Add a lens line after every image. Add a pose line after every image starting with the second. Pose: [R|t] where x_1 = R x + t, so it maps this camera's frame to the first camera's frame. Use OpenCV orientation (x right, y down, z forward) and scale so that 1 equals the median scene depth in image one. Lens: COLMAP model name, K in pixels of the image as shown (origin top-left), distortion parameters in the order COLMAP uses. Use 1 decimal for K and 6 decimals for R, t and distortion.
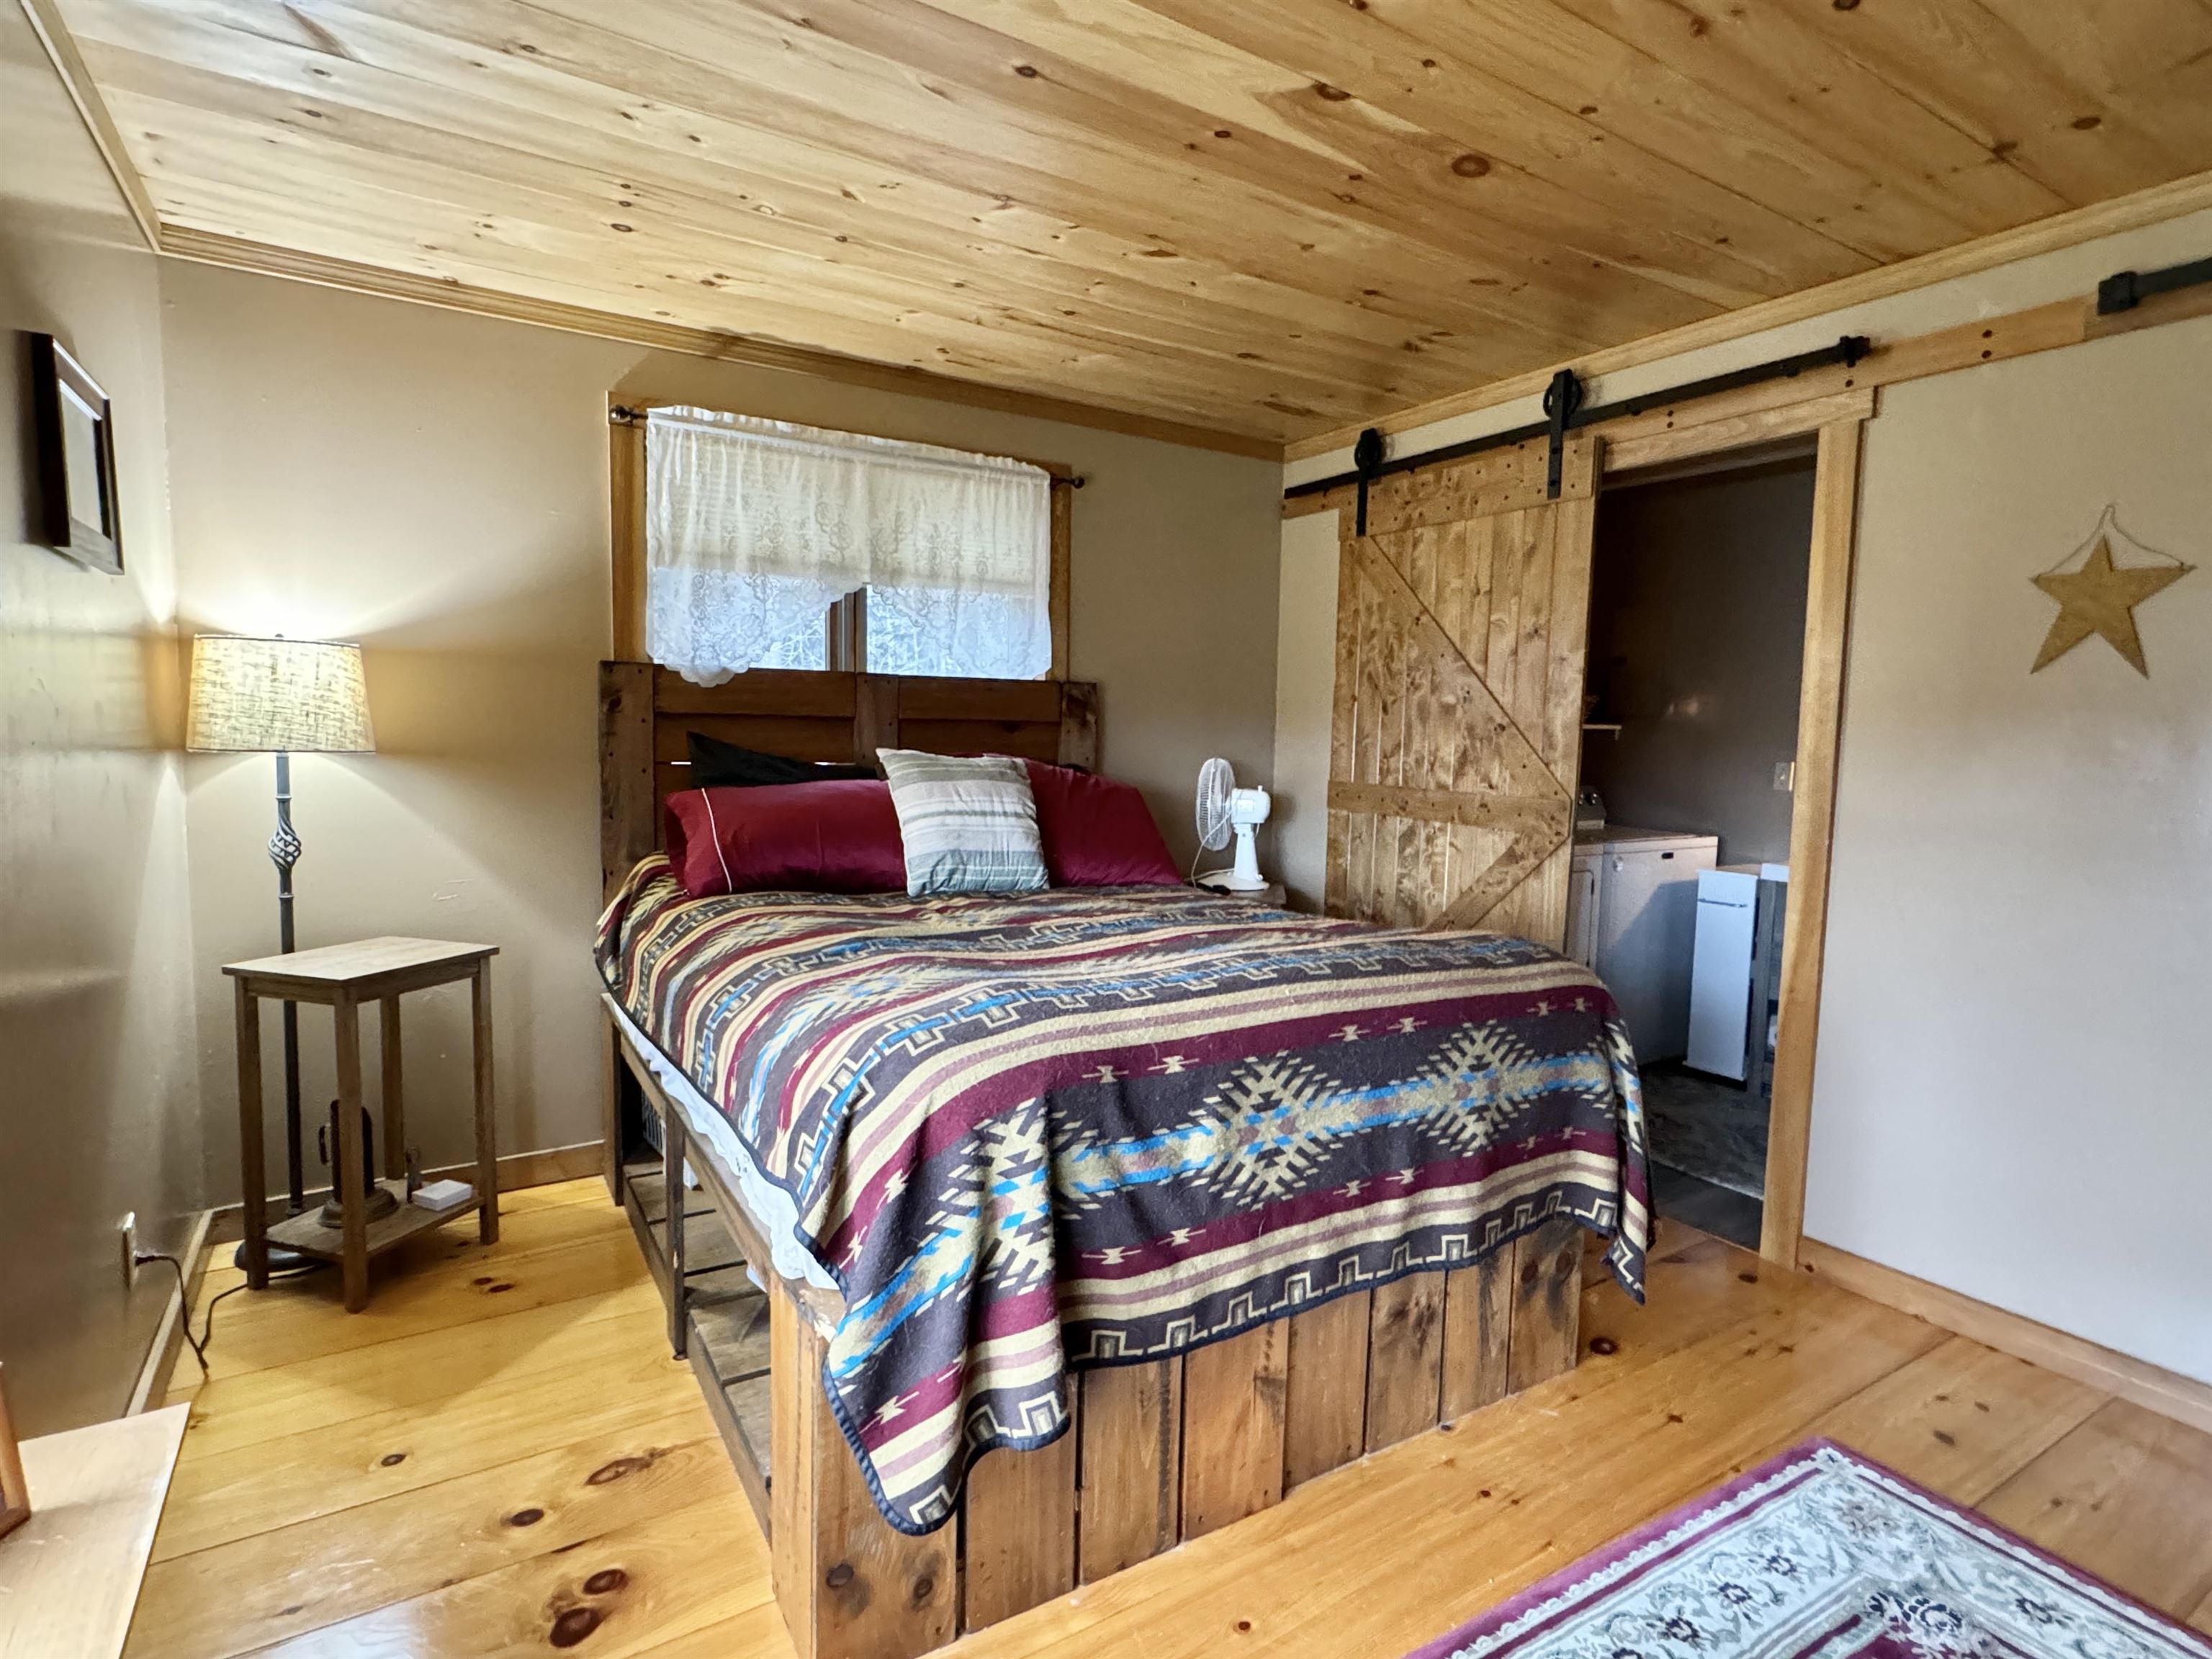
lens RADIAL K [[1137.3, 0, 1099.4], [0, 1137.3, 830.3], [0, 0, 1]] dist [-0.000804, -0.000771]
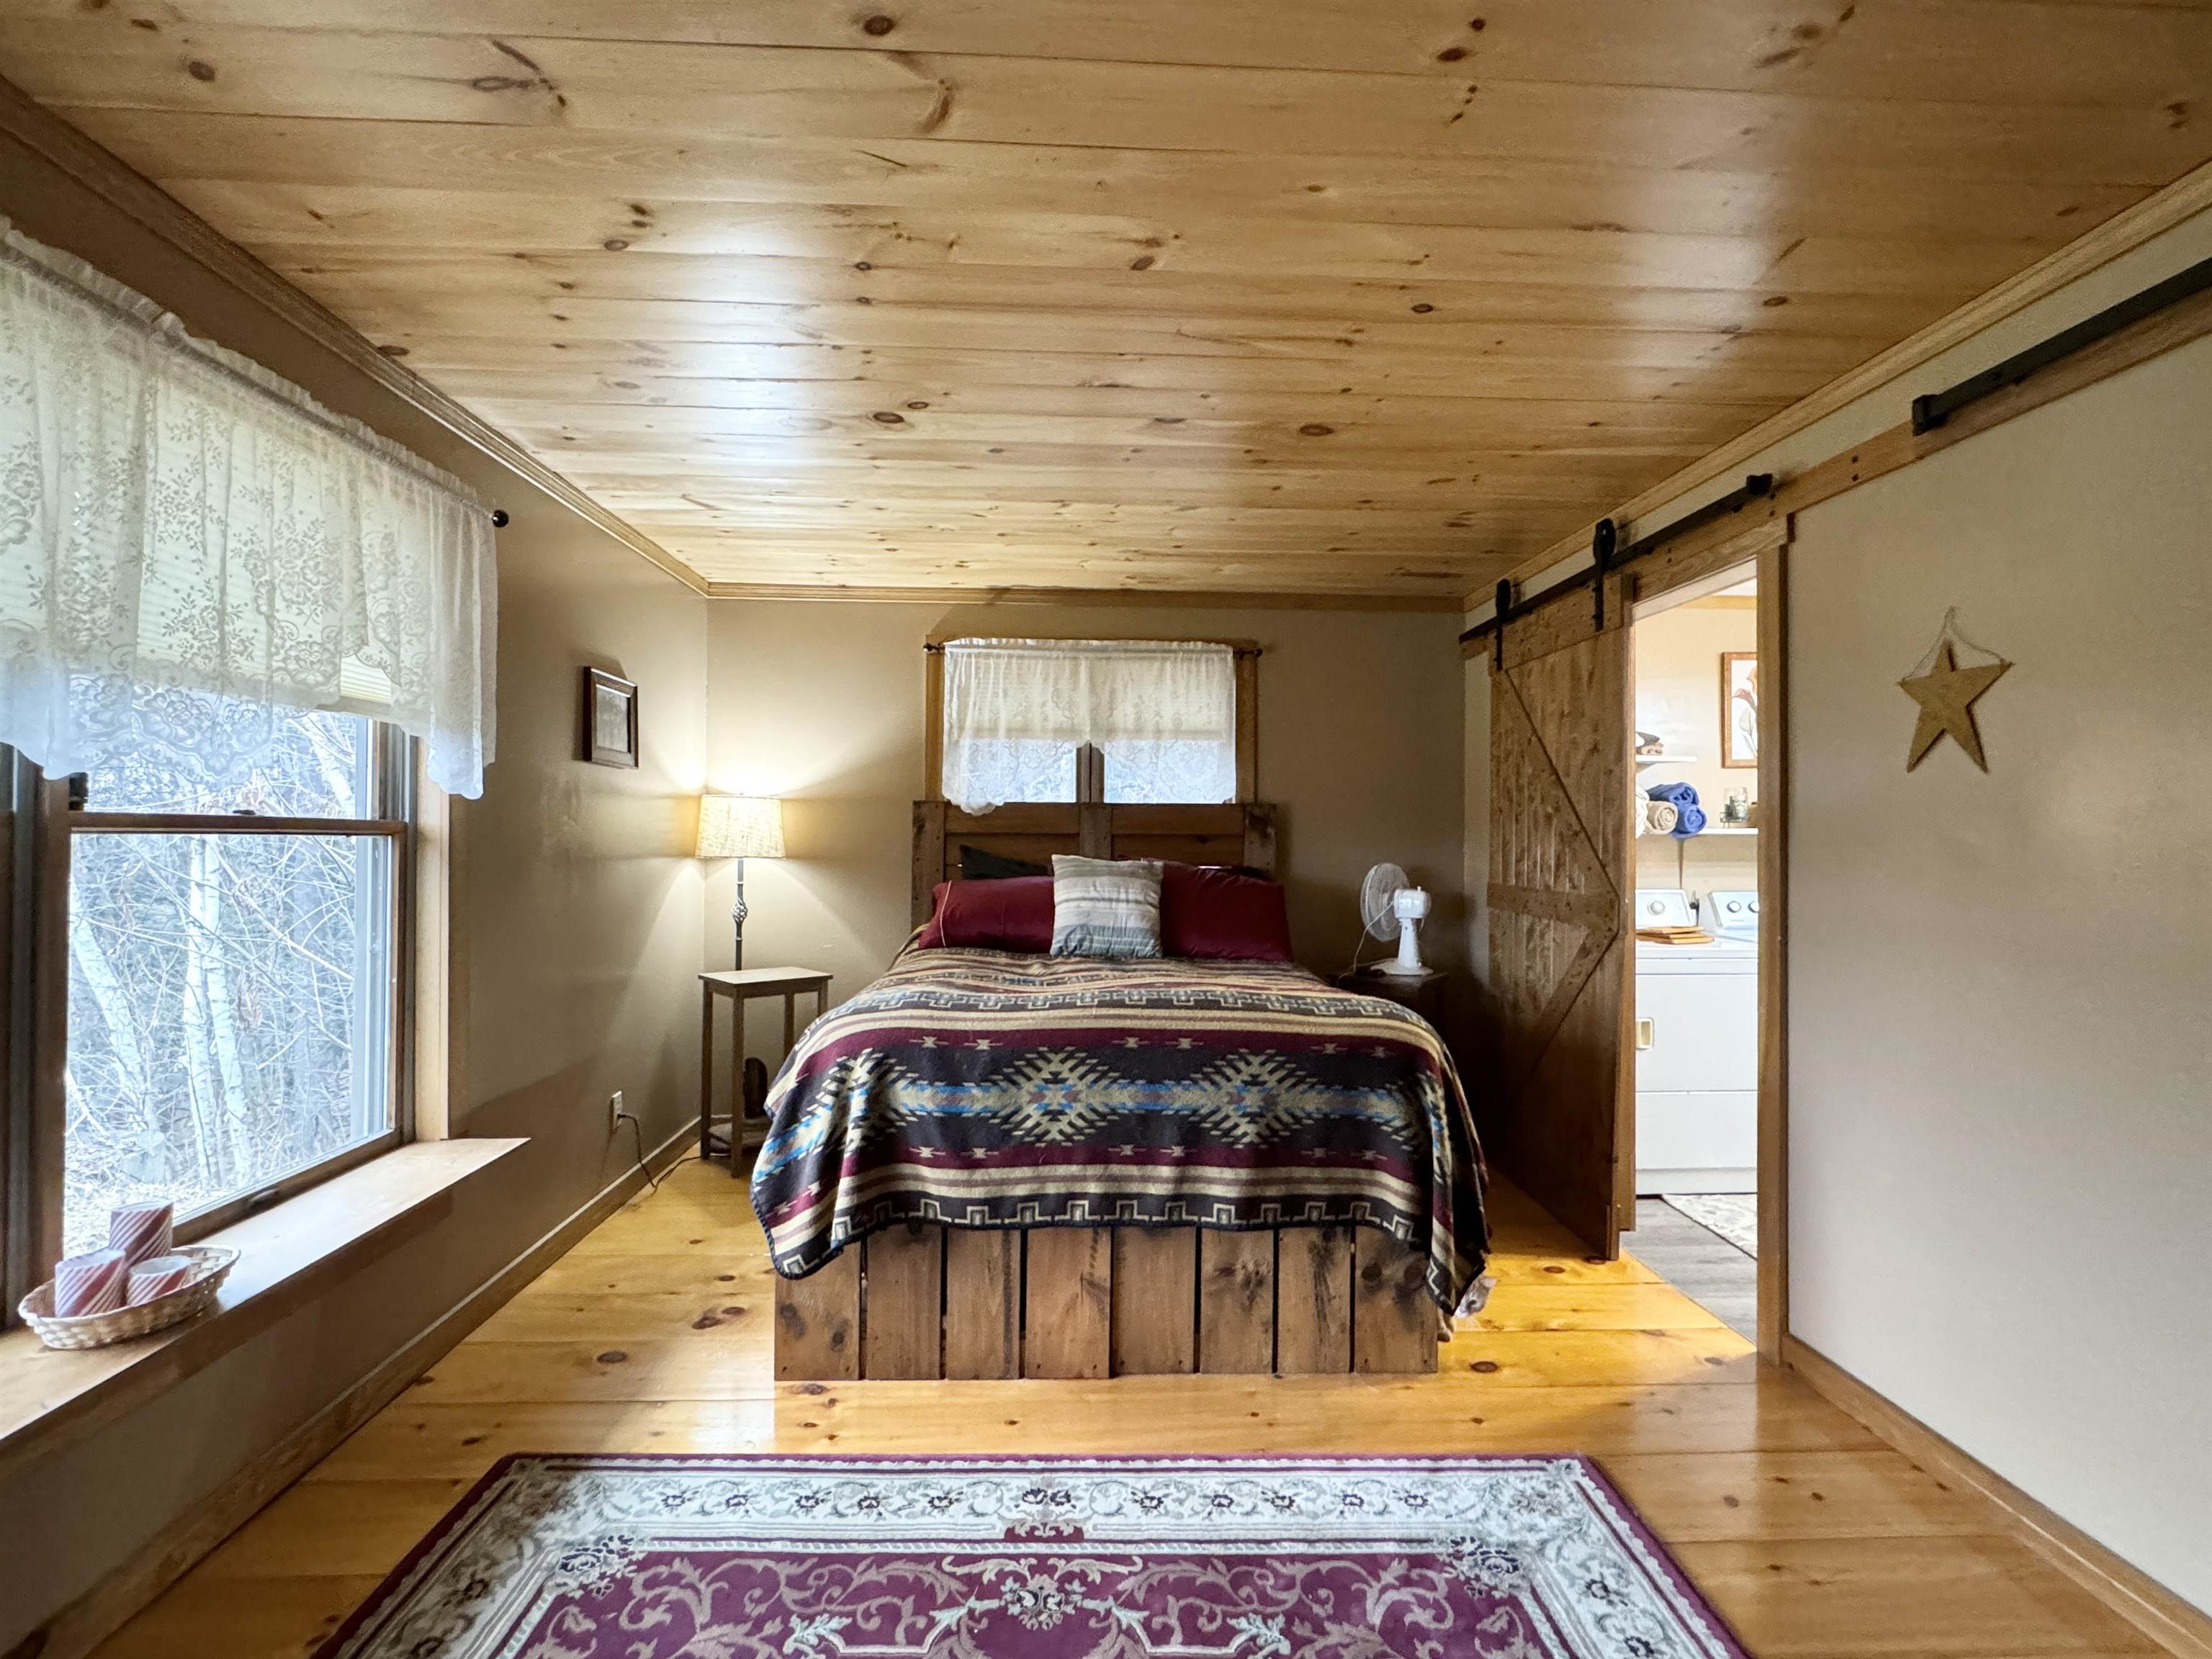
lens RADIAL K [[1036.0, 0, 1106.0], [0, 1036.0, 829.5], [0, 0, 1]] dist [-0.002037, -0.000433]
pose [[0.871081, -0.017264, -0.490836, 0.496039], [-0.033667, 0.994932, -0.094743, 0.018885], [0.489984, 0.099054, 0.866085, -0.117313]]
